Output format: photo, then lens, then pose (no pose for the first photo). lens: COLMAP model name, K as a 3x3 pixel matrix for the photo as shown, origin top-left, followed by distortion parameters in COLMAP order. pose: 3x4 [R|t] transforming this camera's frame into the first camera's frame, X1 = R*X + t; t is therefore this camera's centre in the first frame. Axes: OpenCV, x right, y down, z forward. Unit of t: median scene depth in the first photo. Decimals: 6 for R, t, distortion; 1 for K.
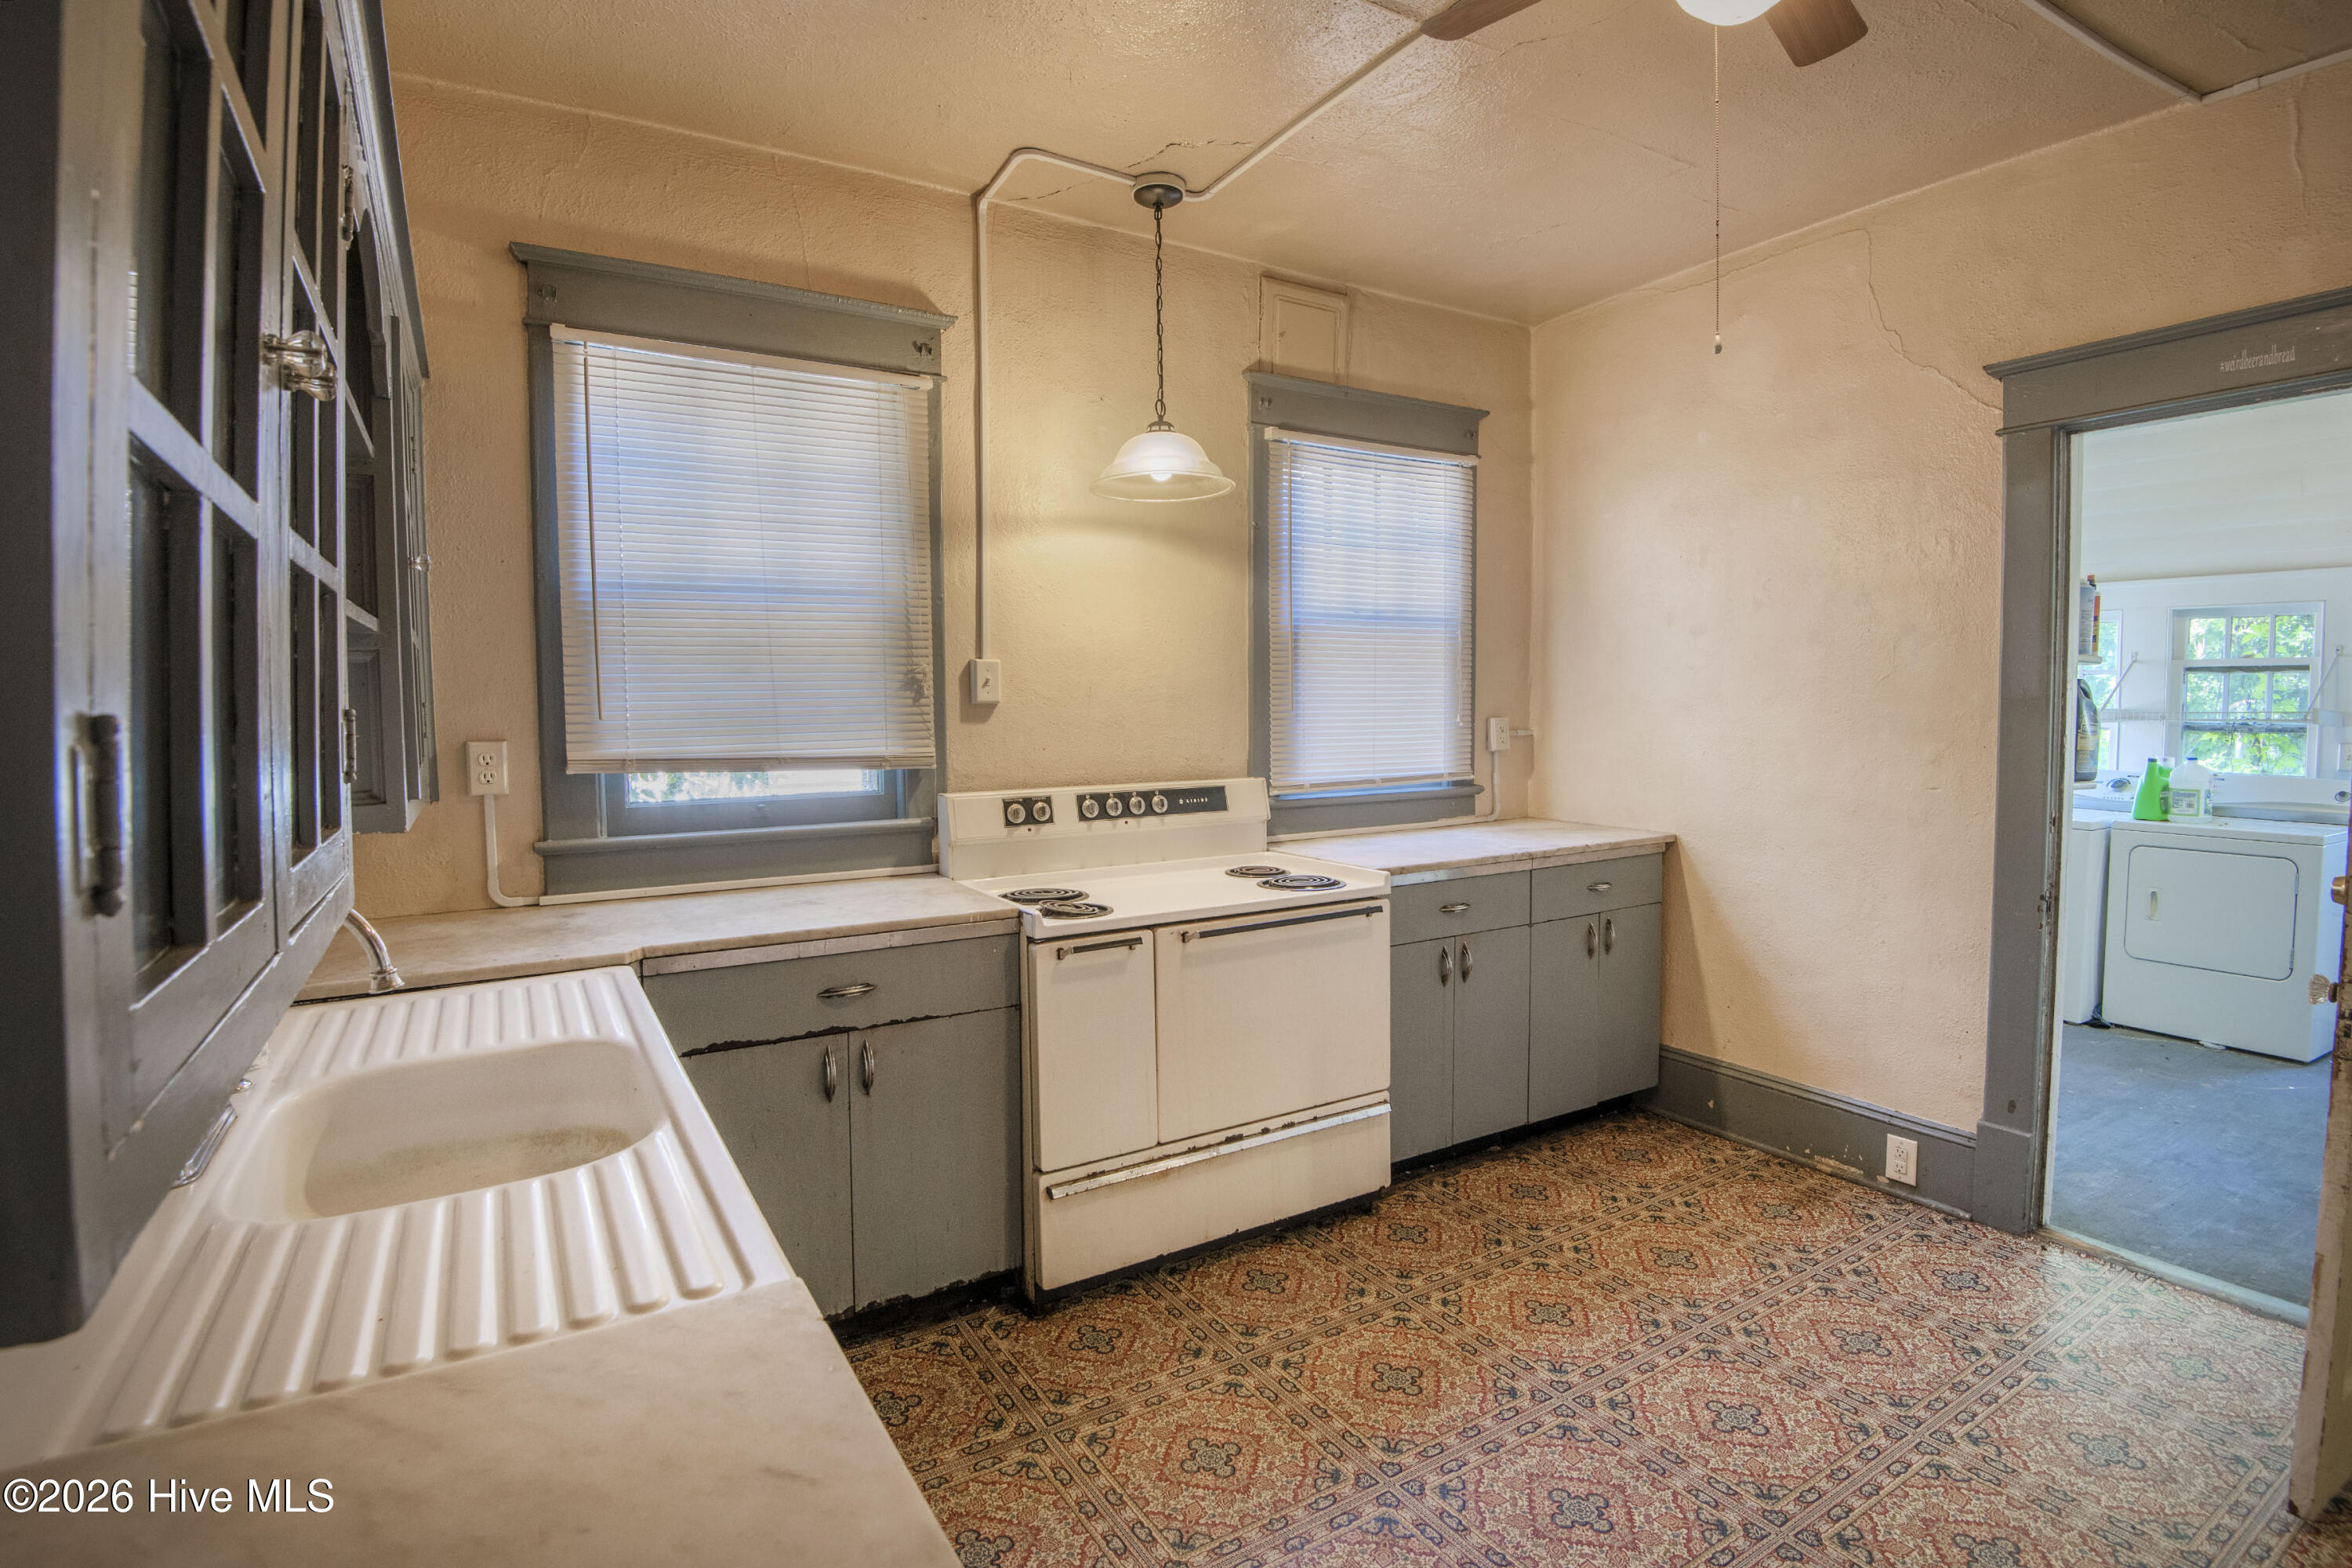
lens RADIAL K [[1121.0, 0, 1166.0], [0, 1121.0, 790.6], [0, 0, 1]] dist [-0.001449, -0.023011]
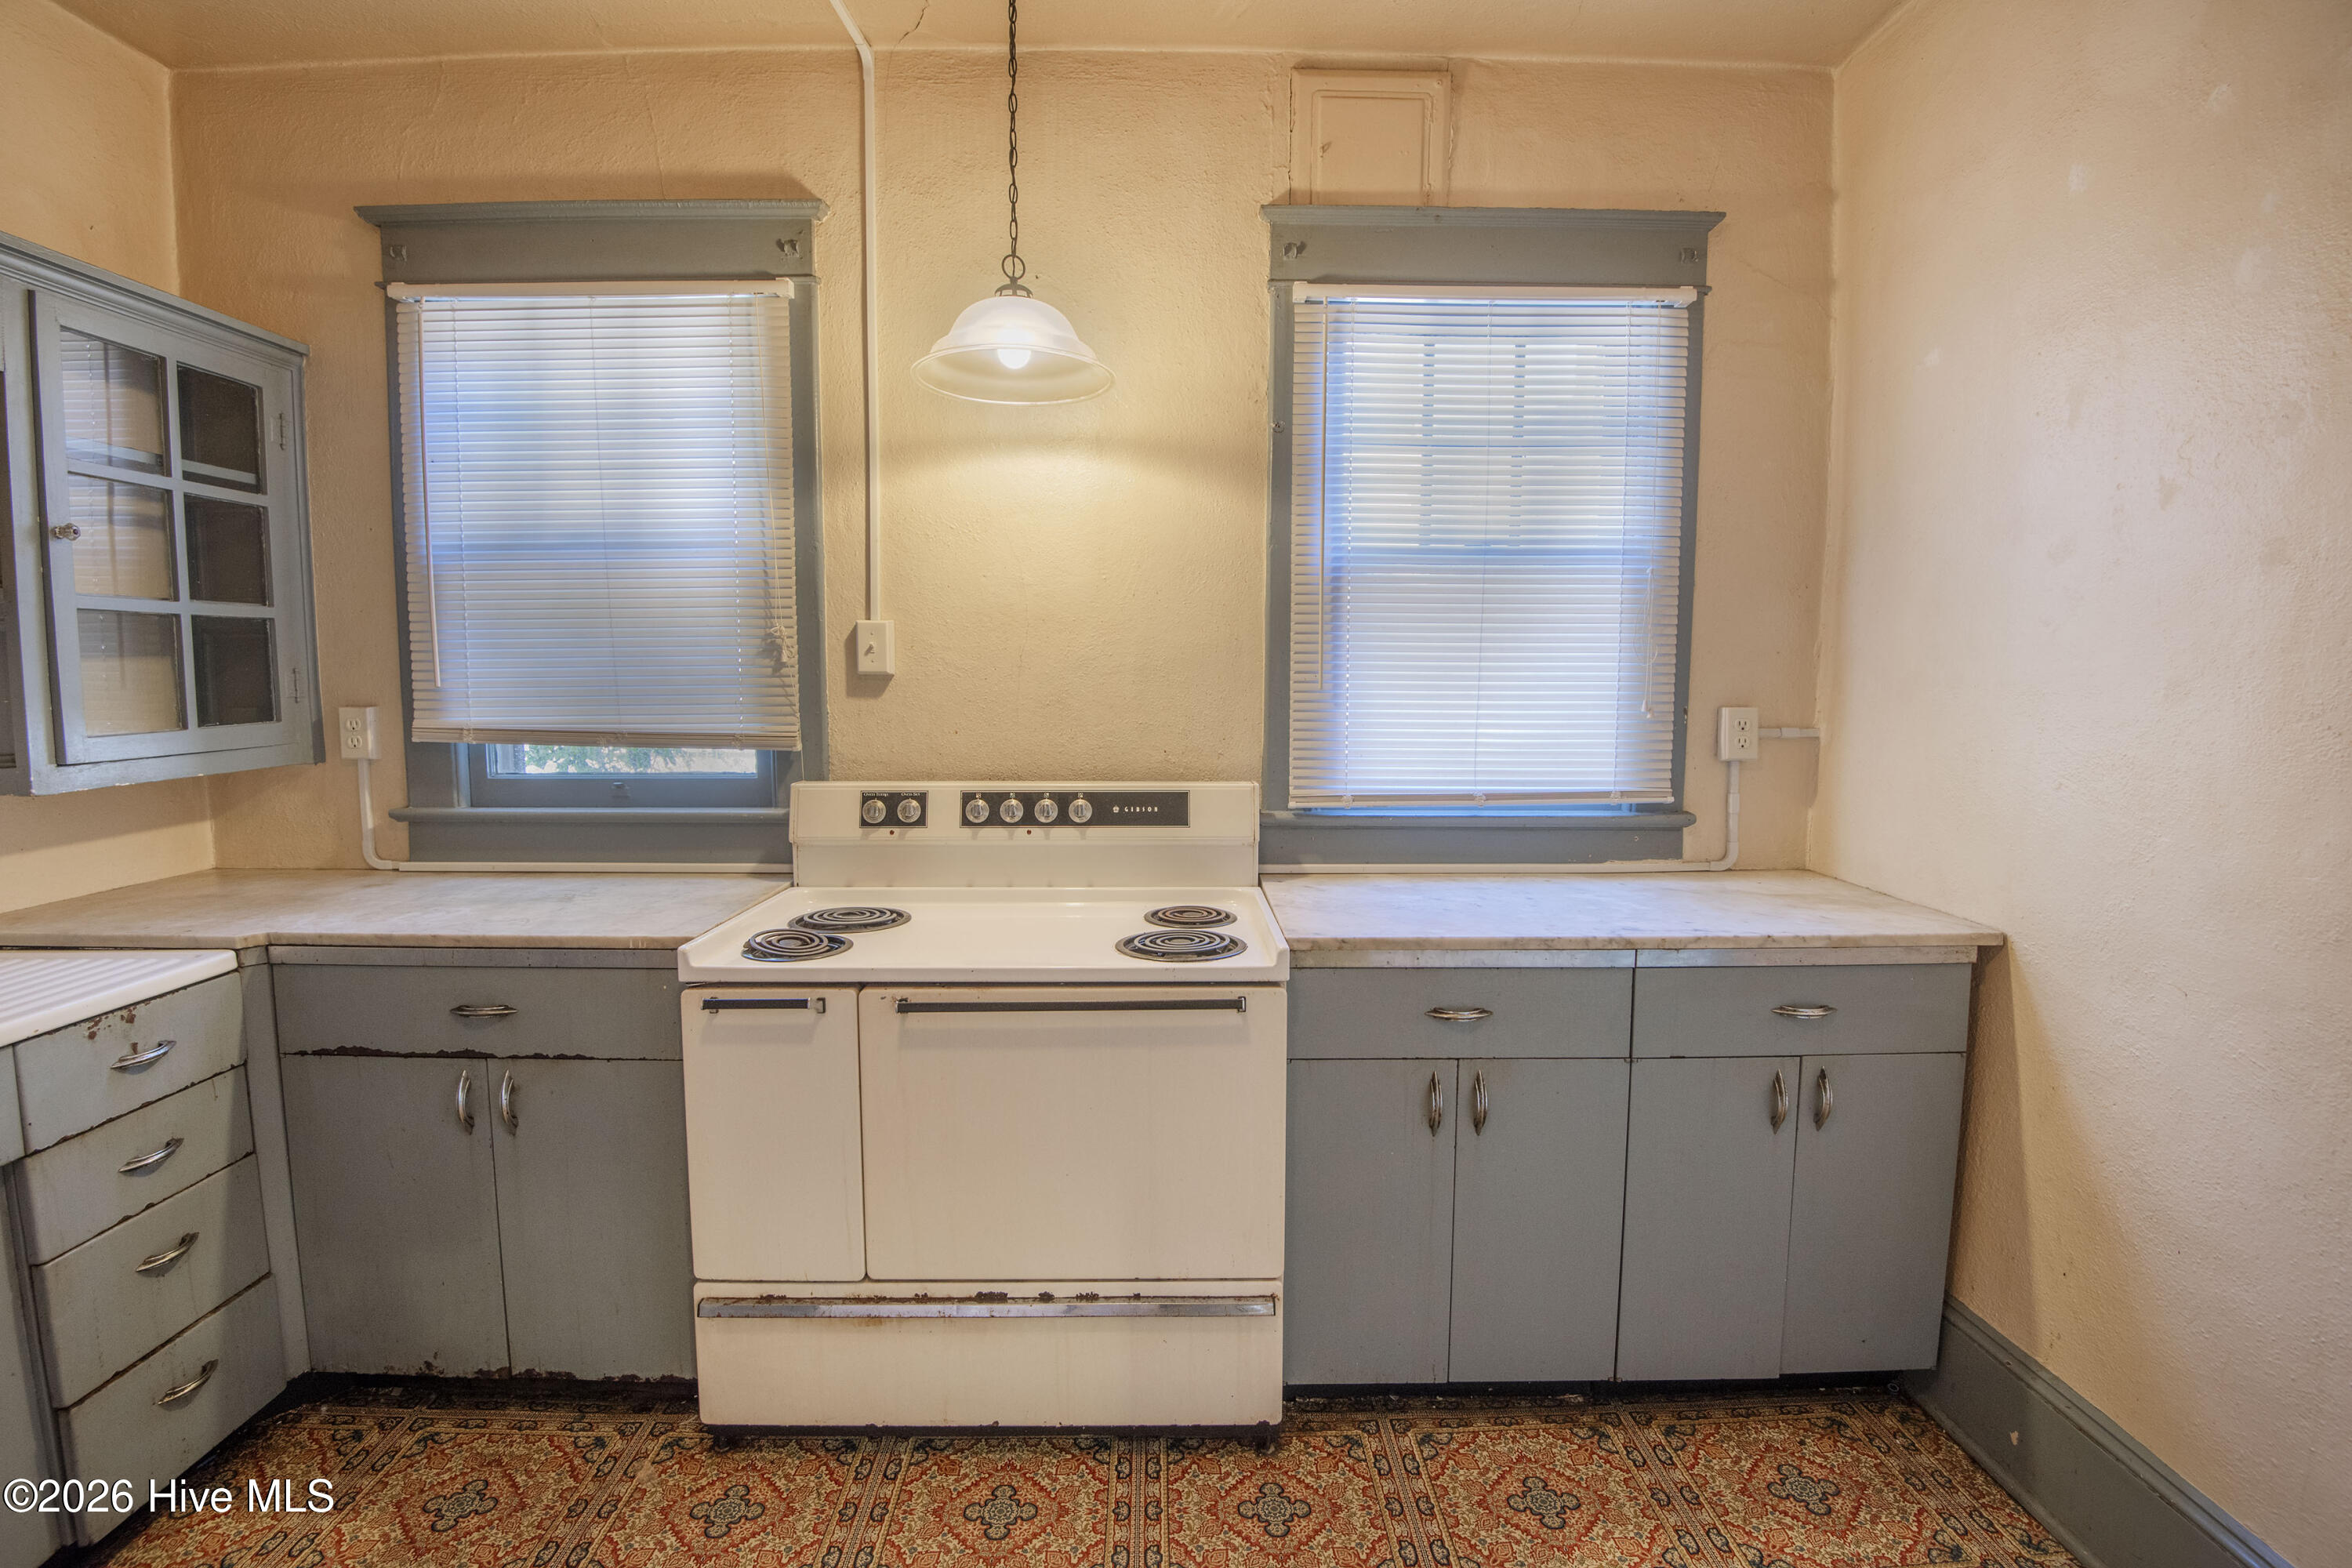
lens RADIAL K [[1076.8, 0, 1178.6], [0, 1076.8, 789.6], [0, 0, 1]] dist [-0.032587, -0.000728]
pose [[0.866541, 0.062212, -0.495214, 0.423641], [-0.049884, 0.998028, 0.038090, -0.034394], [0.496607, -0.008304, 0.867936, 0.428199]]
